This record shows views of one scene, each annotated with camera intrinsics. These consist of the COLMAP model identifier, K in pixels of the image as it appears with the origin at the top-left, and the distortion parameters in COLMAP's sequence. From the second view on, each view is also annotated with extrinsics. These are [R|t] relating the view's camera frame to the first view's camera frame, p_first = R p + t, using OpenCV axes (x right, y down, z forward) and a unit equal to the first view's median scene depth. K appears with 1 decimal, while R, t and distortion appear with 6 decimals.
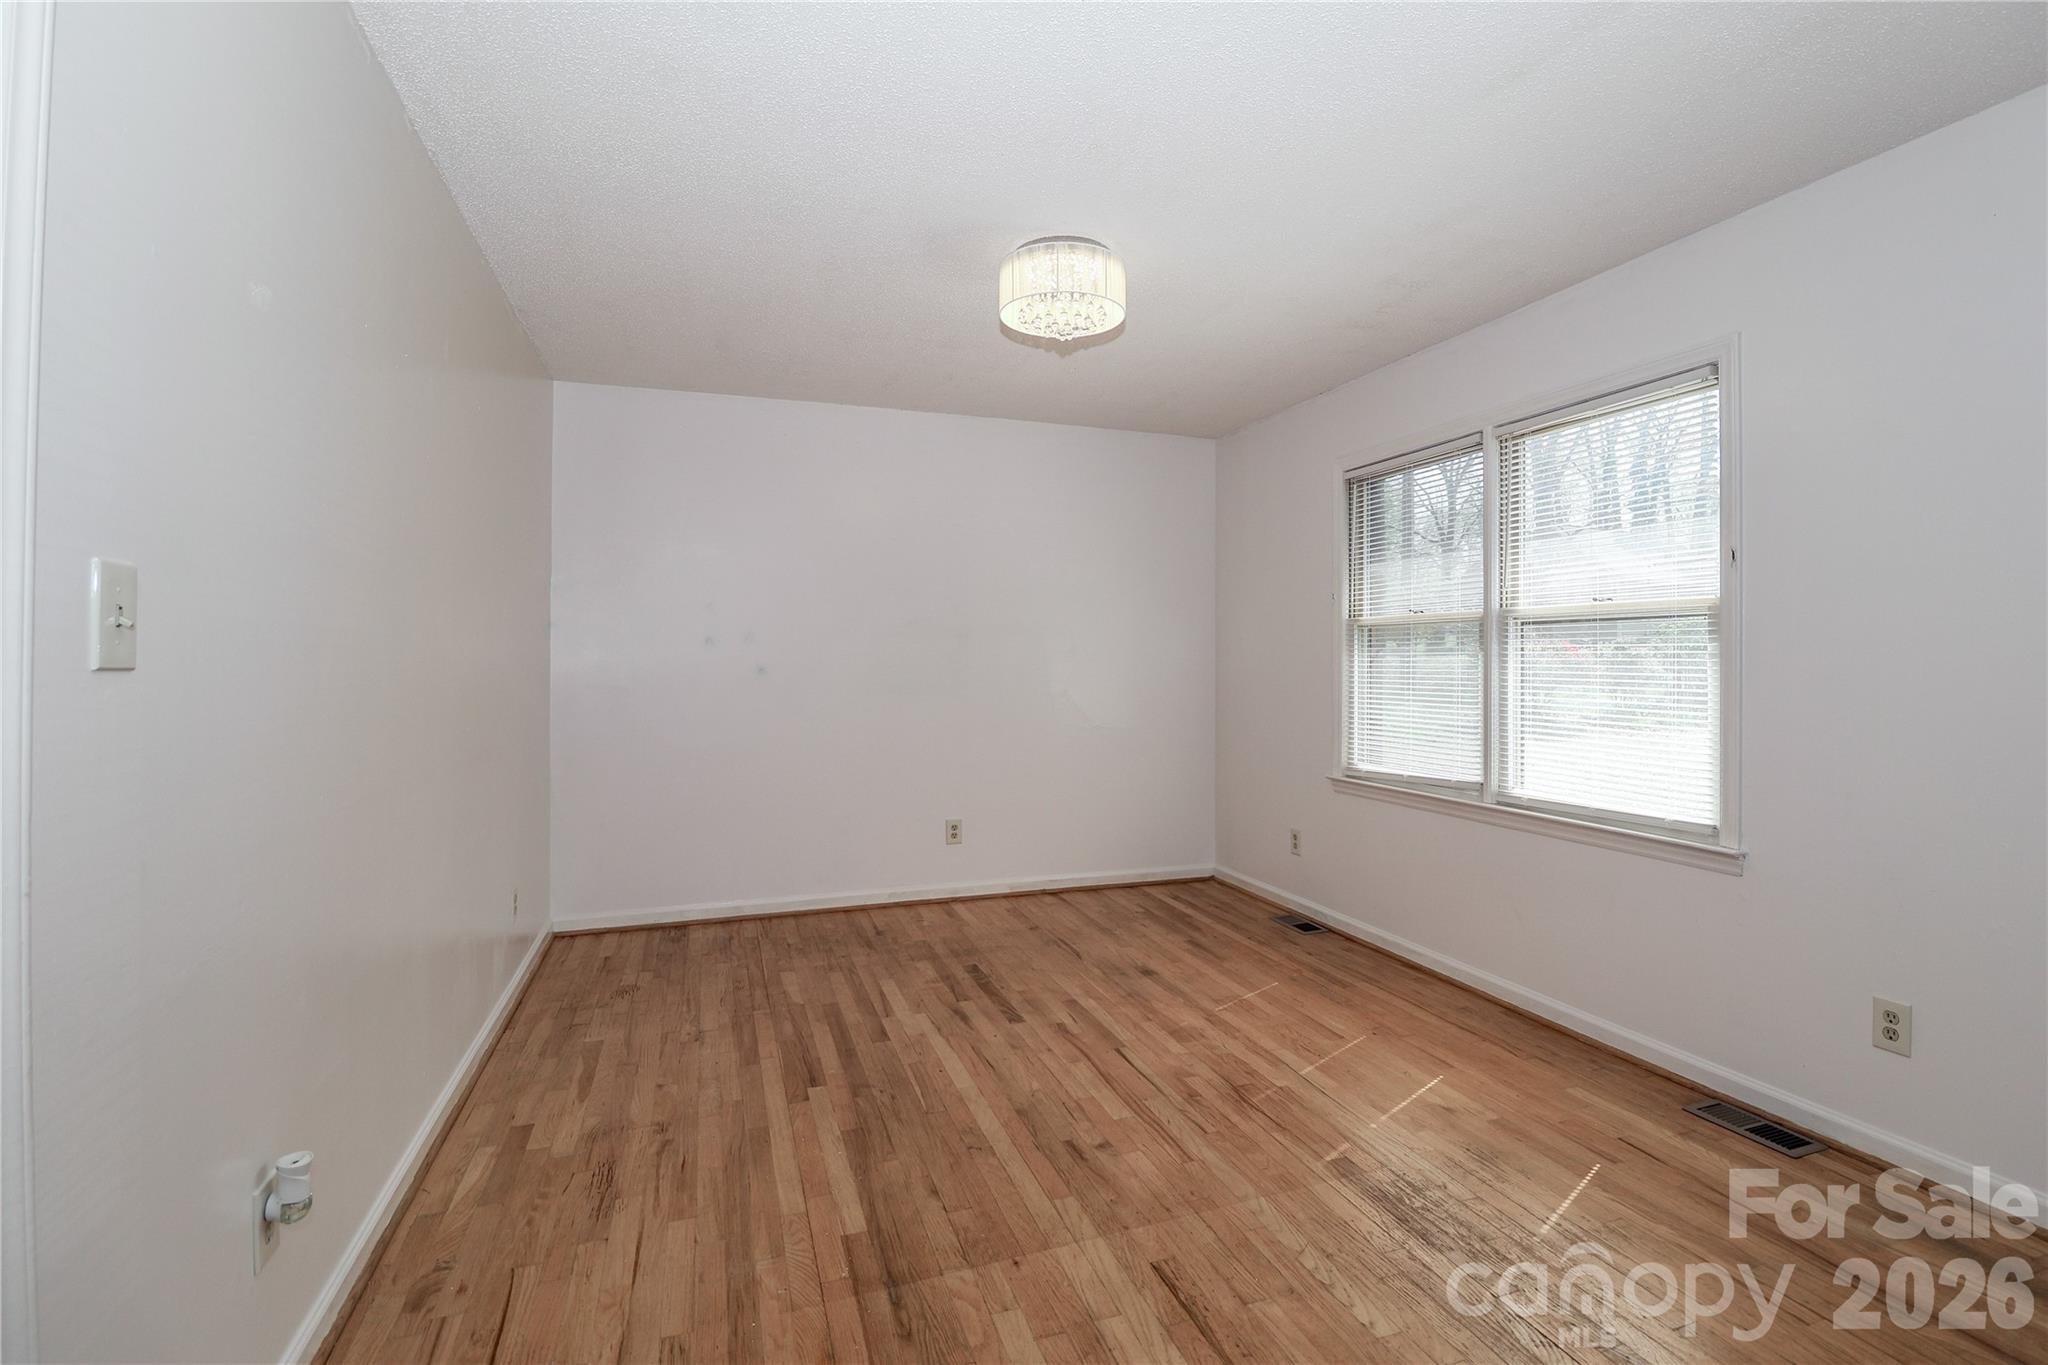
lens RADIAL K [[954.6, 0, 1048.7], [0, 954.6, 657.2], [0, 0, 1]] dist [-0.013351, -0.001320]
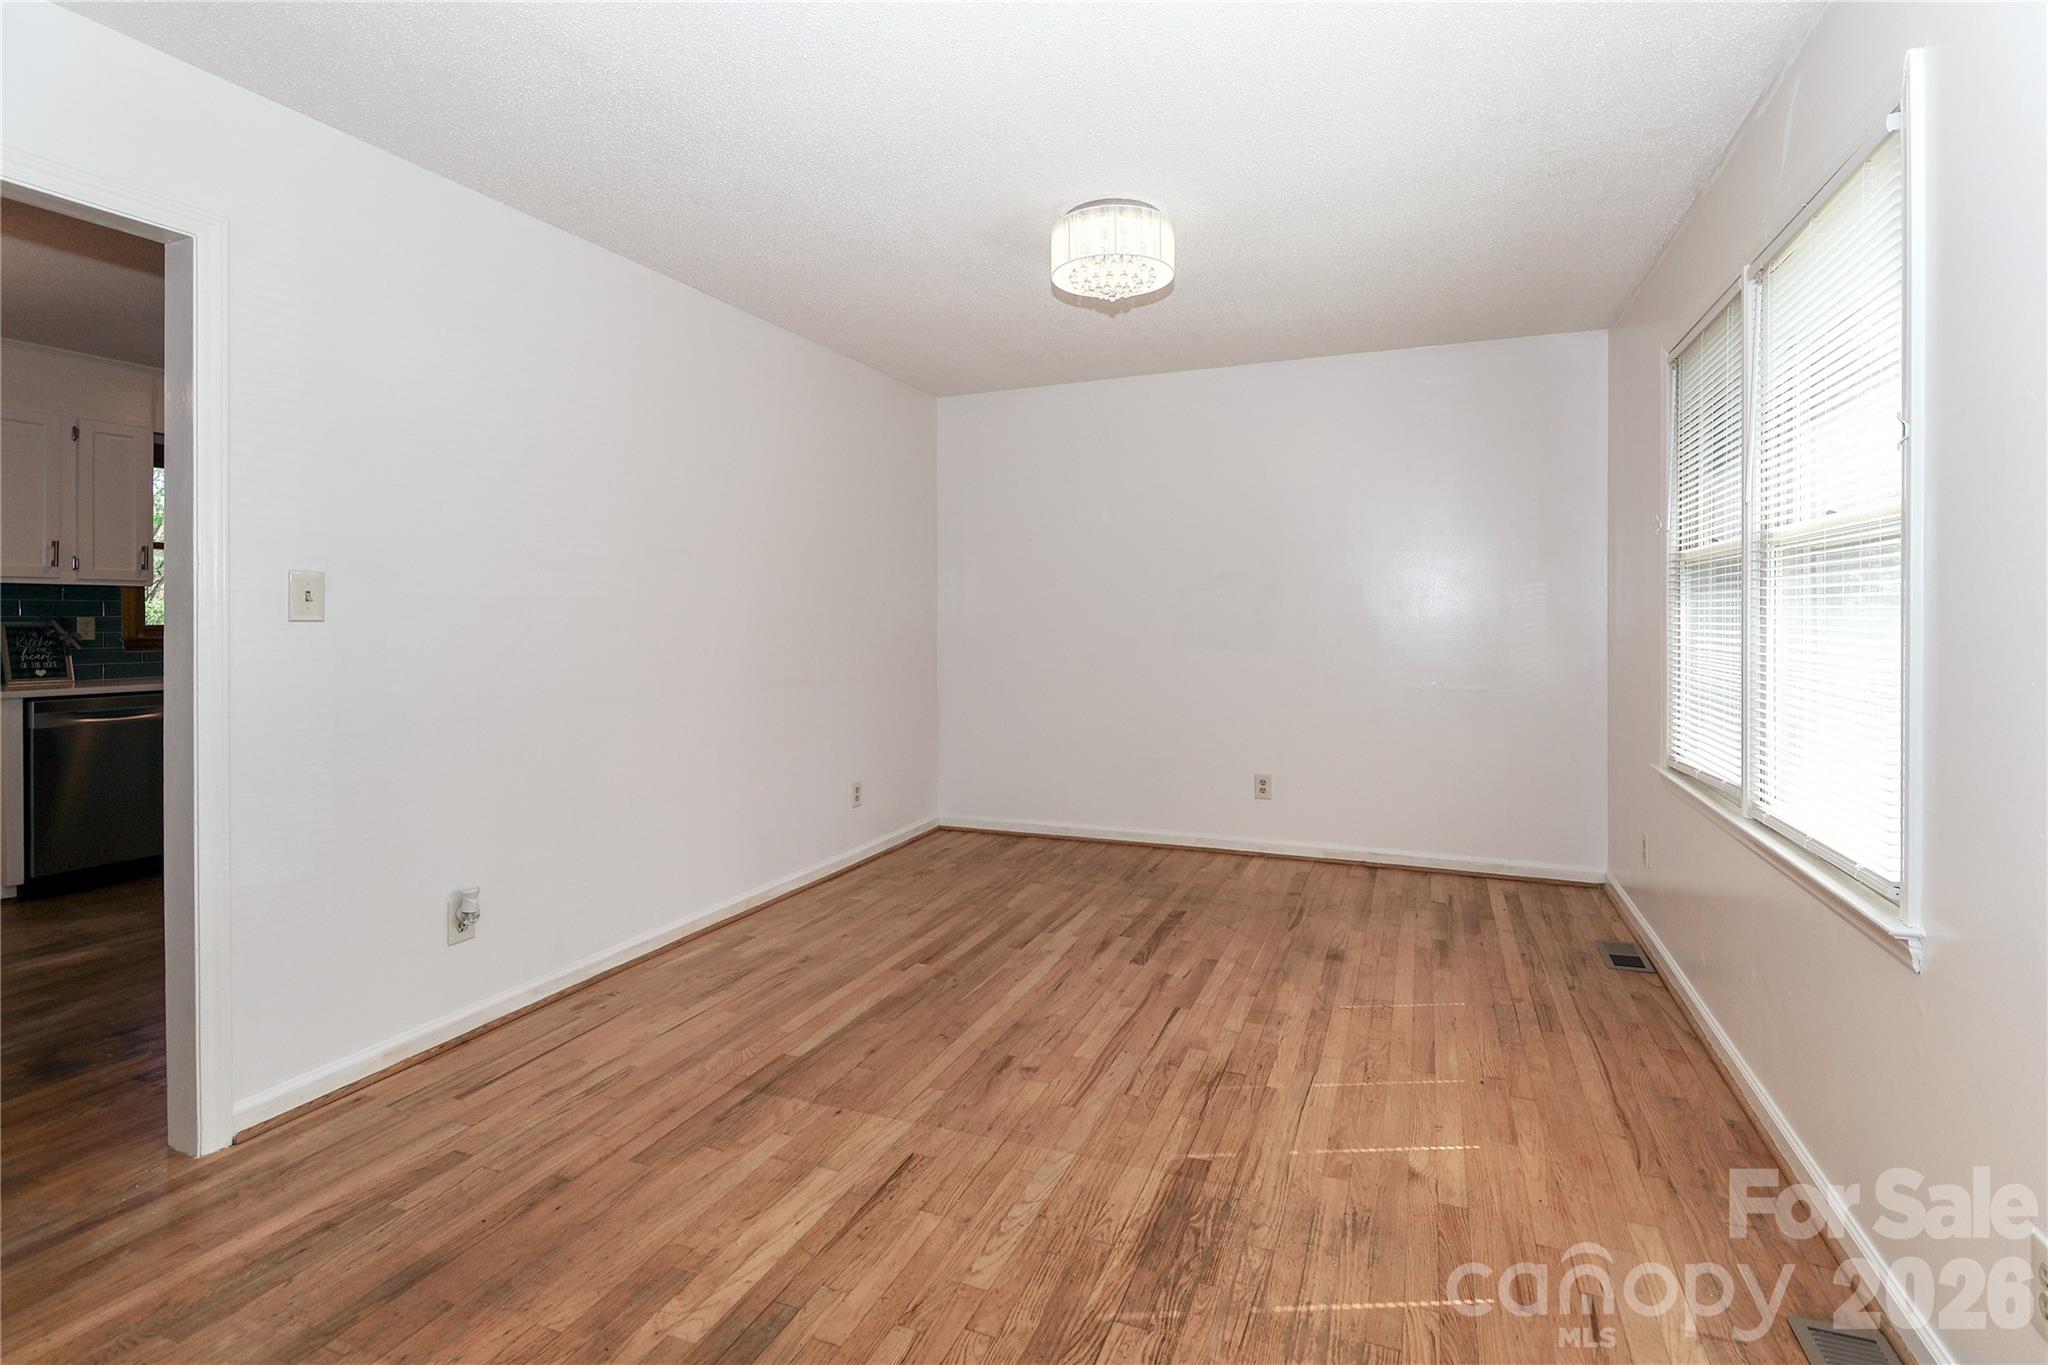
lens RADIAL K [[961.8, 0, 1041.0], [0, 961.8, 617.8], [0, 0, 1]] dist [0.001124, -0.000429]
pose [[0.751175, 0.000682, -0.660102, 0.641859], [0.003523, 0.999981, 0.005043, 0.004946], [0.660093, -0.006114, 0.751159, 0.172536]]
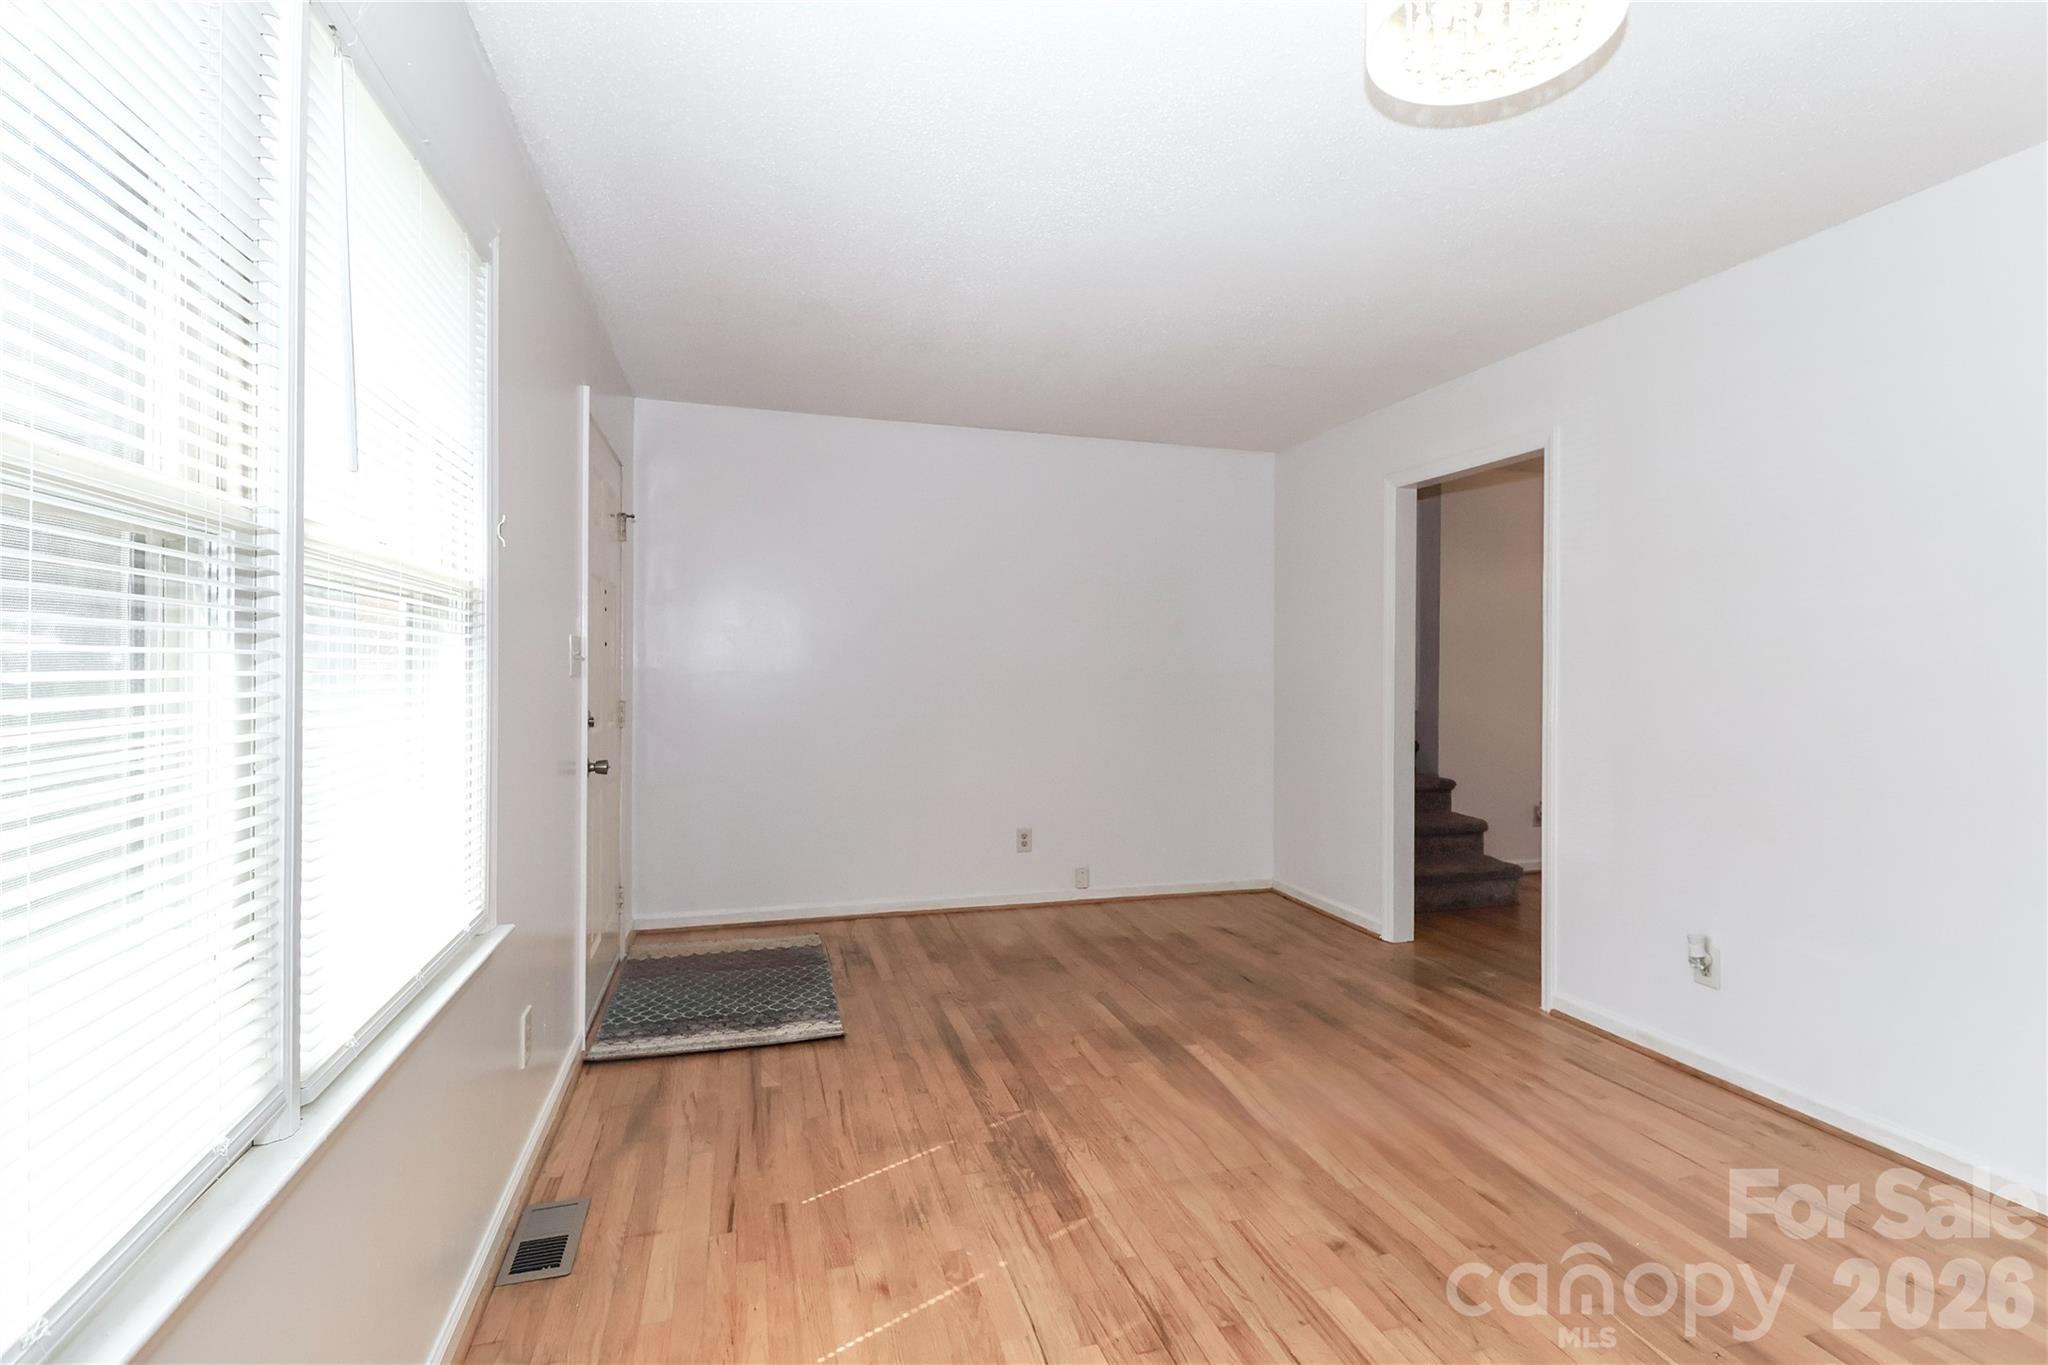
lens RADIAL K [[954.6, 0, 1048.7], [0, 954.6, 657.2], [0, 0, 1]] dist [-0.013351, -0.001320]
pose [[-0.999257, -0.007077, 0.037879, 0.239209], [-0.007524, 0.999904, -0.011674, -0.002806], [-0.037792, -0.011950, -0.999214, 1.552446]]
